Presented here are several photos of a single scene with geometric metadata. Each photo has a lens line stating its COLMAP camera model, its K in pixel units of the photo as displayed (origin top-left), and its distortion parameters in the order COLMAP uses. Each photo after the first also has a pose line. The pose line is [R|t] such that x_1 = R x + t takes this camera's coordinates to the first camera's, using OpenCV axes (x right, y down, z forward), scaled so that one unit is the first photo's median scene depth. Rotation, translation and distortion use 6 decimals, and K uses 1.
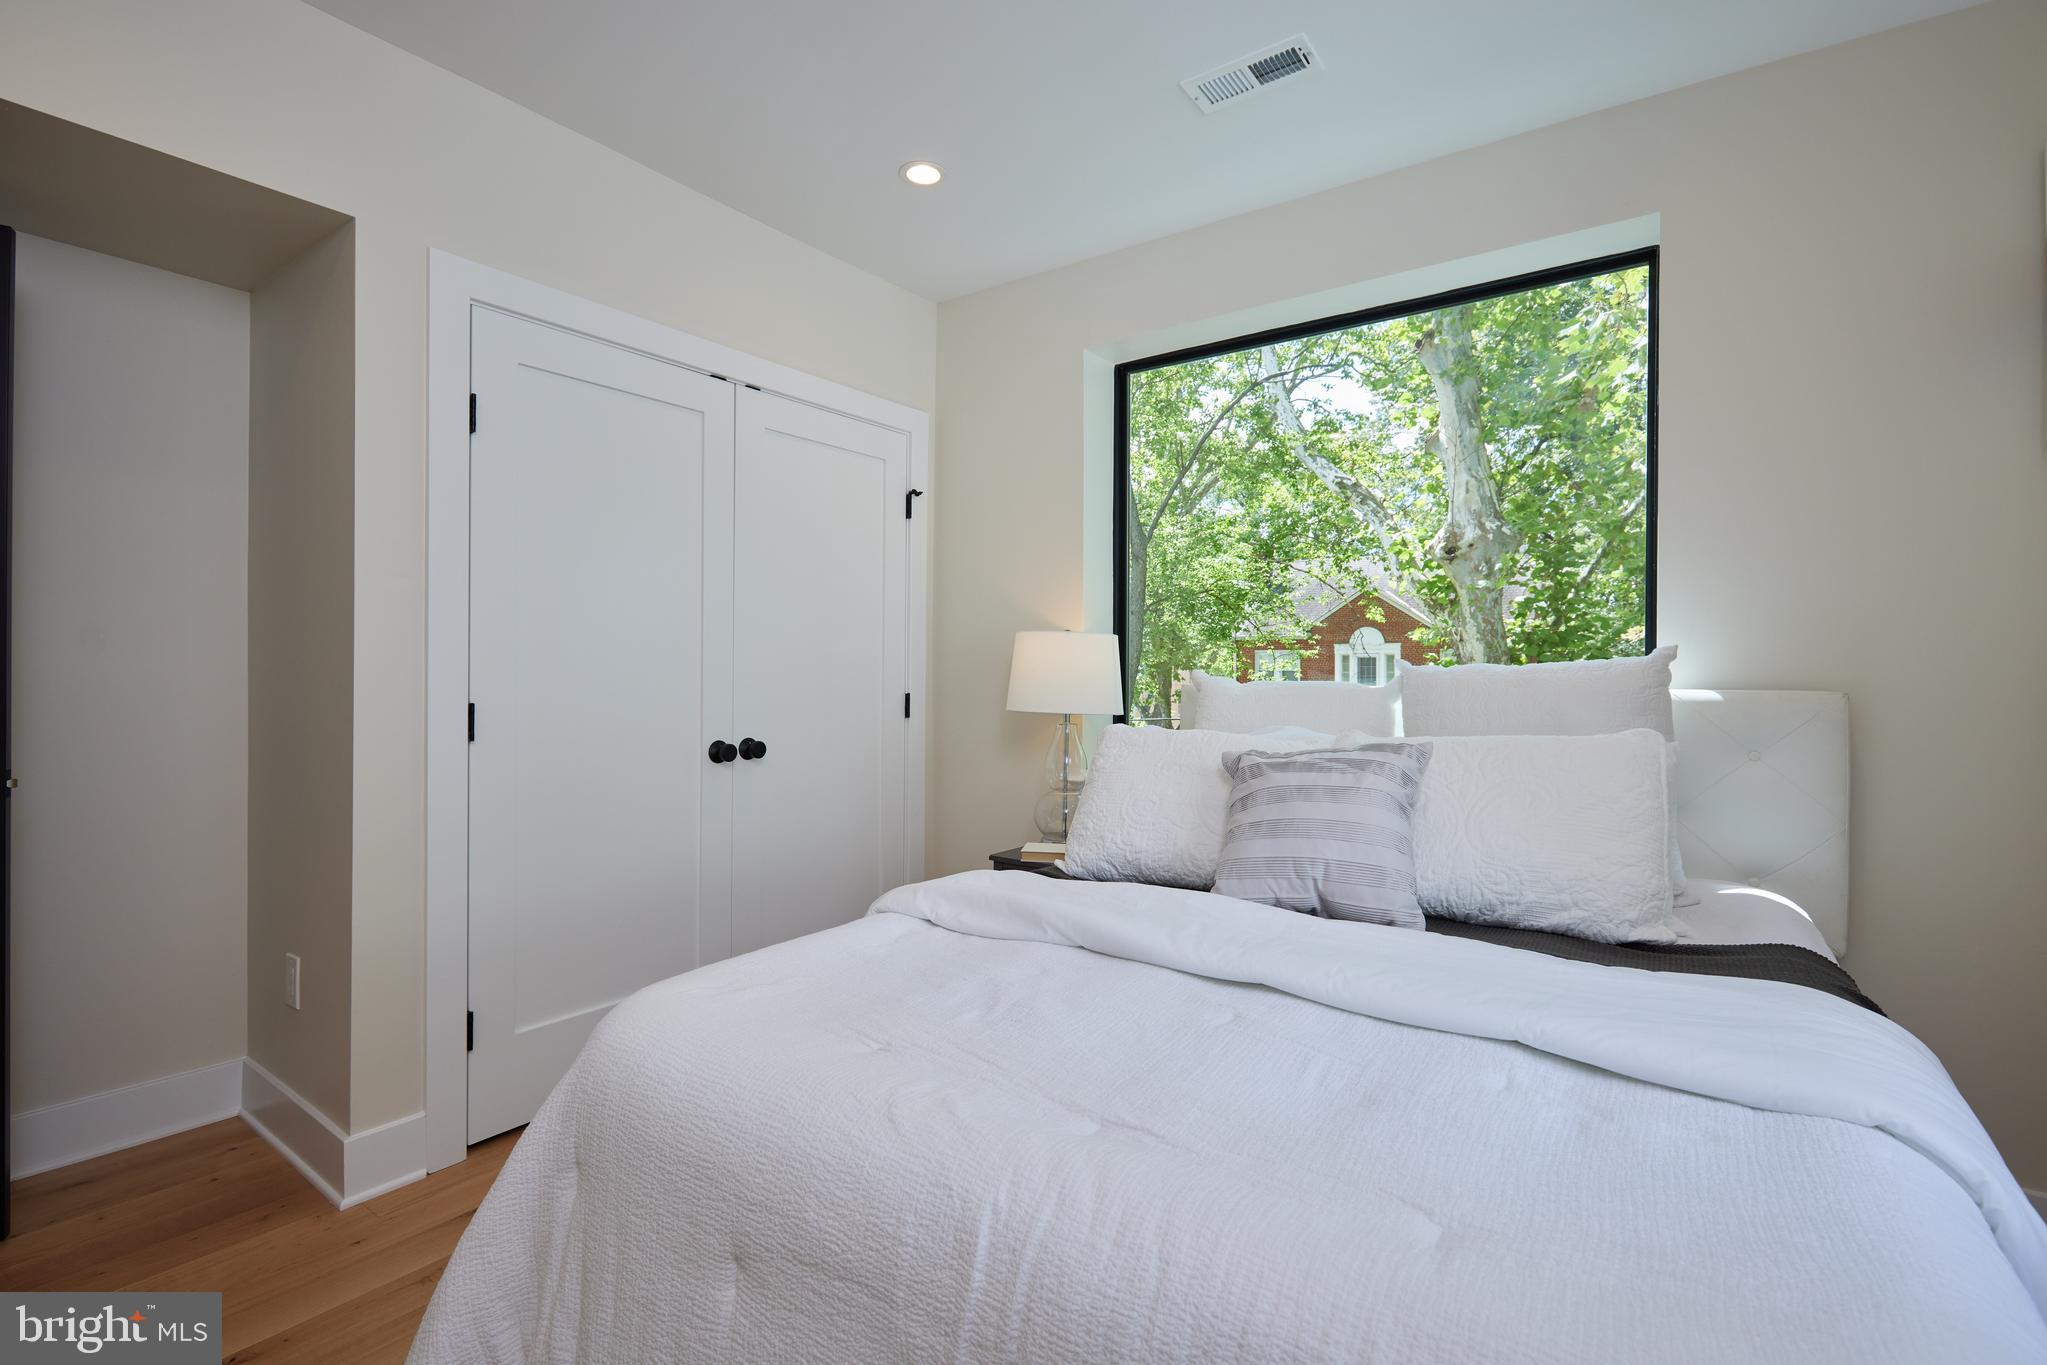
lens RADIAL K [[939.4, 0, 1023.6], [0, 939.4, 679.2], [0, 0, 1]] dist [-0.001492, -0.000001]
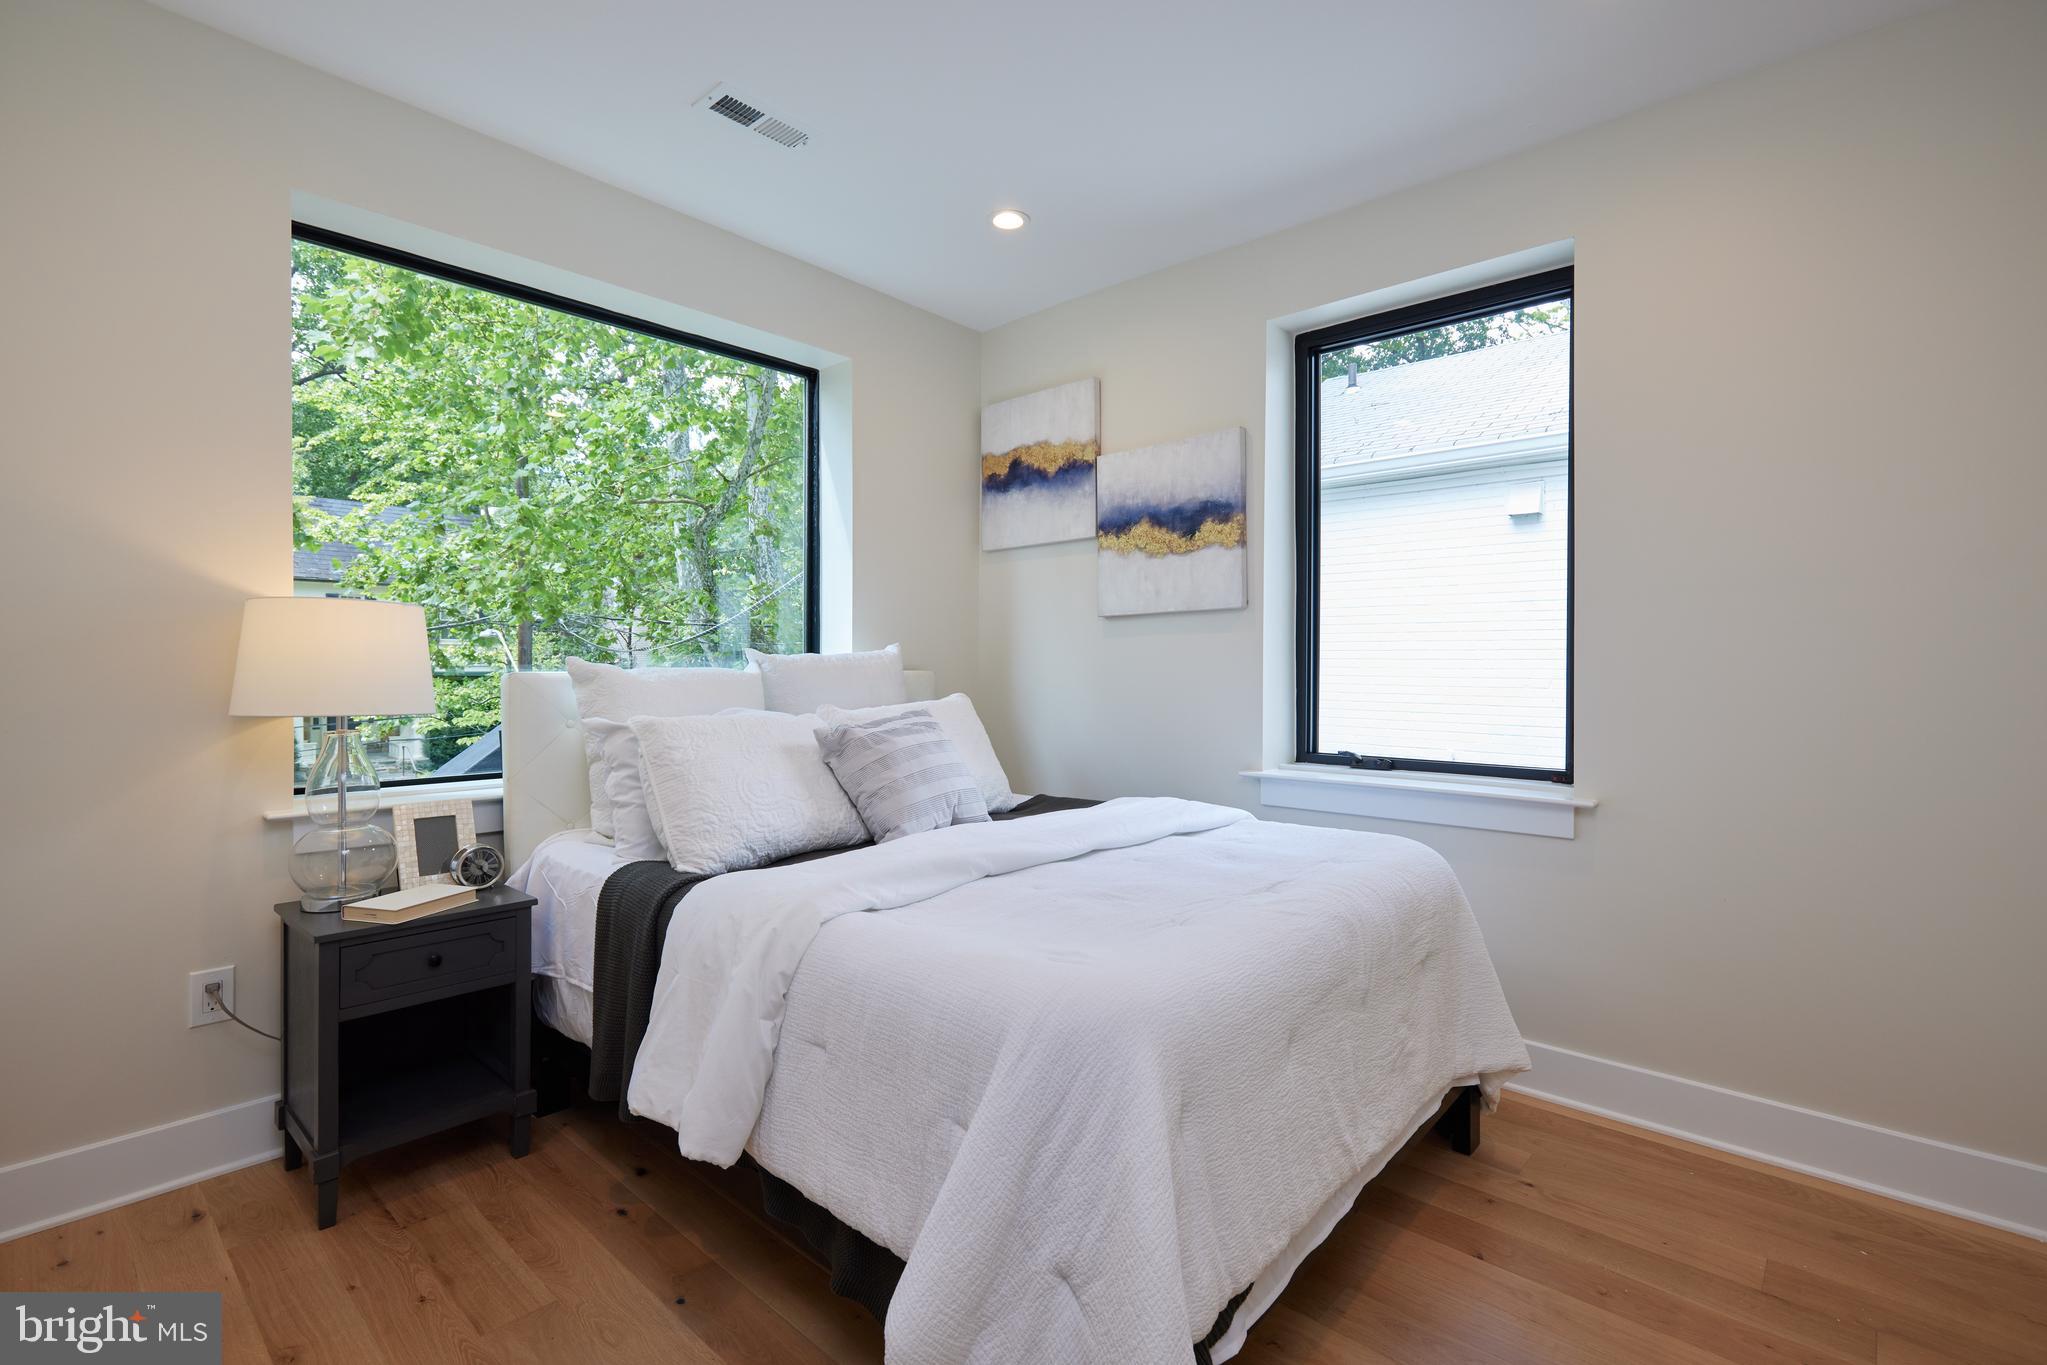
lens RADIAL K [[939.4, 0, 1024.4], [0, 939.4, 672.4], [0, 0, 1]] dist [-0.001492, -0.000001]
pose [[0.084949, -0.013622, 0.996292, -0.881068], [0.004058, 0.999903, 0.013325, -0.005592], [-0.996377, 0.002911, 0.084996, 0.619057]]
